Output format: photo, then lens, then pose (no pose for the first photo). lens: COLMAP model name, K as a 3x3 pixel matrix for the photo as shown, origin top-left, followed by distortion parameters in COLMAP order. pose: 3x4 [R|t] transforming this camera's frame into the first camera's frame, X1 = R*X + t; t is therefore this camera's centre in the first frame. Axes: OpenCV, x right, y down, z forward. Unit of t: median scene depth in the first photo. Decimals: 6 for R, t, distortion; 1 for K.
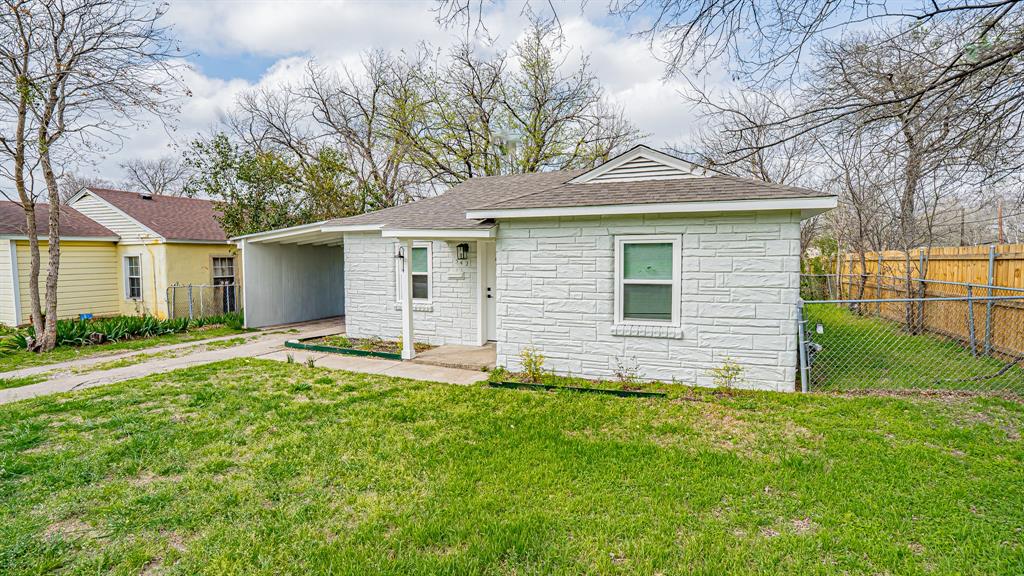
lens RADIAL K [[462.9, 0, 515.4], [0, 462.9, 284.0], [0, 0, 1]] dist [-0.073372, 0.027798]
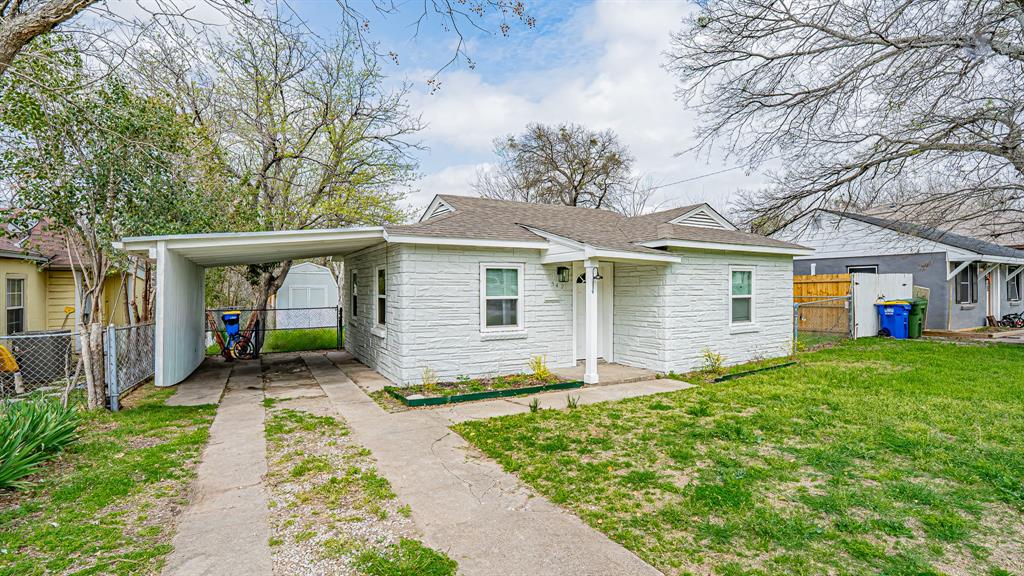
lens RADIAL K [[462.9, 0, 515.4], [0, 462.9, 284.0], [0, 0, 1]] dist [-0.073372, 0.027798]
pose [[0.630713, 0.006976, 0.775984, -1.171721], [0.045294, 0.997924, -0.045786, -0.009260], [-0.774693, 0.064026, 0.629088, 0.545812]]
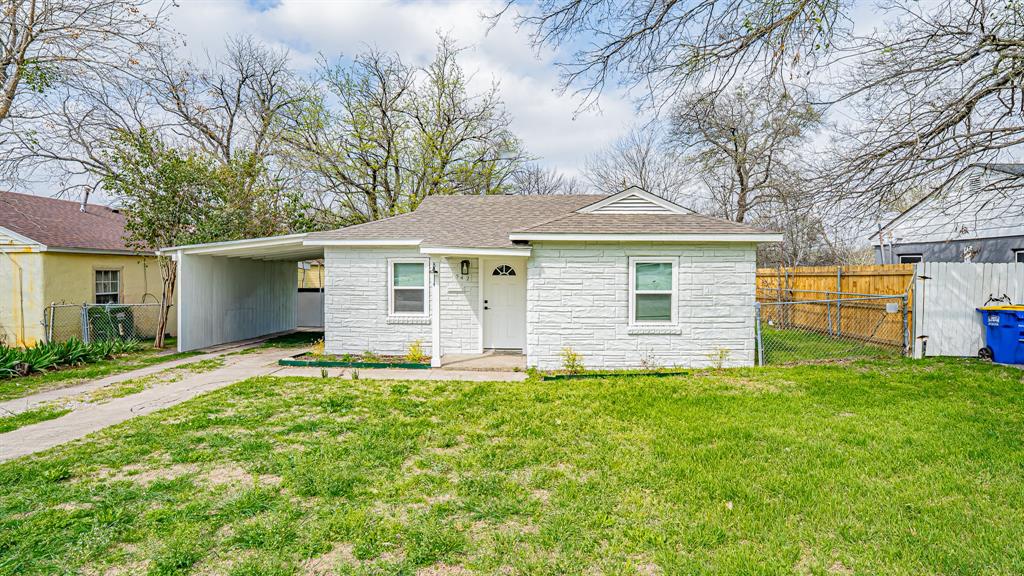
lens RADIAL K [[496.6, 0, 515.9], [0, 496.6, 282.8], [0, 0, 1]] dist [-0.048804, 0.000727]
pose [[0.937518, -0.001170, 0.347936, -0.498643], [0.014447, 0.999263, -0.035567, 0.011348], [-0.347638, 0.038372, 0.936843, -0.166118]]
